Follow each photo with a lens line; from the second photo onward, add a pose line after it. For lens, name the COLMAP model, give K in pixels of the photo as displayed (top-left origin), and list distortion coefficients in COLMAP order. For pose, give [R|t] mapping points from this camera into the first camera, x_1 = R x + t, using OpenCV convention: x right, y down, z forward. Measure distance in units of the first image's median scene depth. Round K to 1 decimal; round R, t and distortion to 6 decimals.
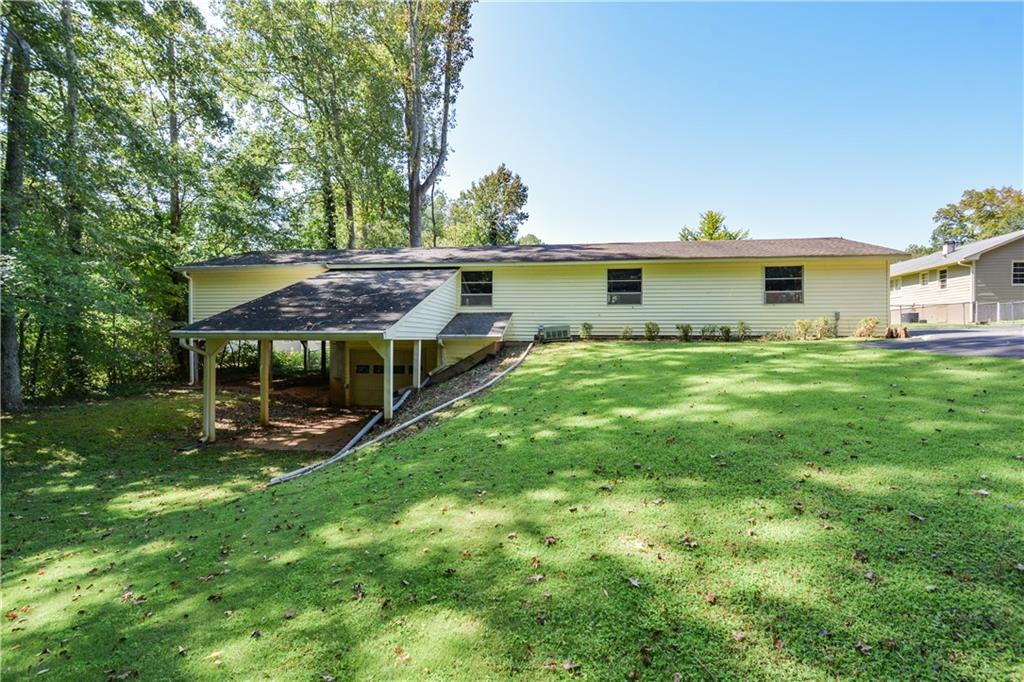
lens RADIAL K [[465.2, 0, 508.6], [0, 465.2, 341.2], [0, 0, 1]] dist [-0.000615, -0.001223]
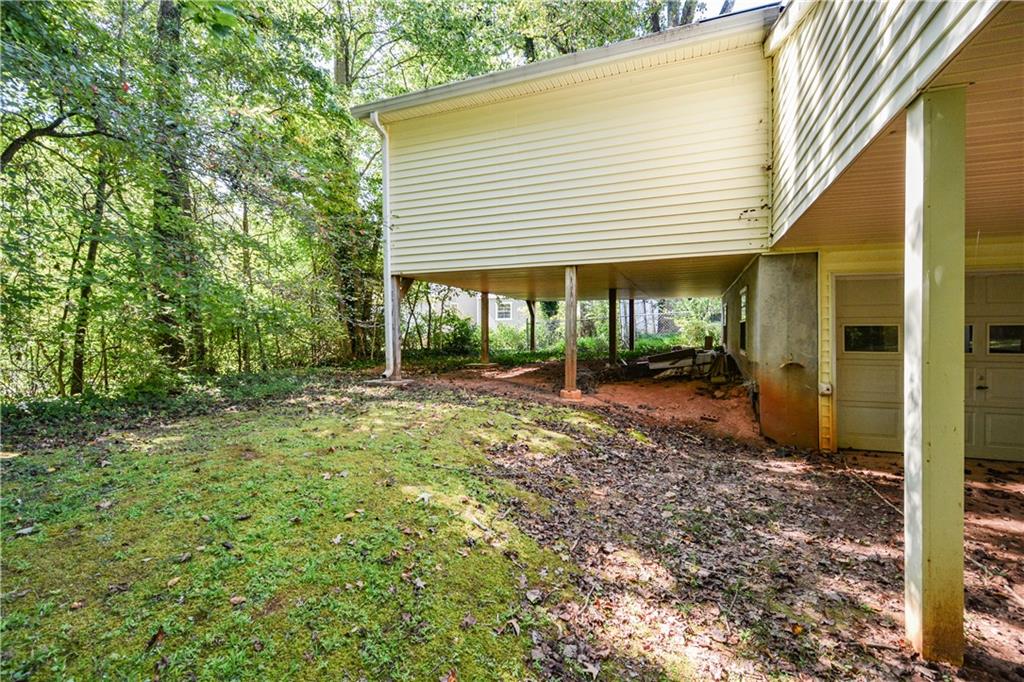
lens RADIAL K [[465.2, 0, 512.3], [0, 465.2, 339.7], [0, 0, 1]] dist [-0.000615, -0.001223]
pose [[0.970297, 0.003215, -0.241895, -0.461970], [-0.000388, 0.999931, 0.011733, 0.054739], [0.241916, -0.011291, 0.970231, 0.599275]]
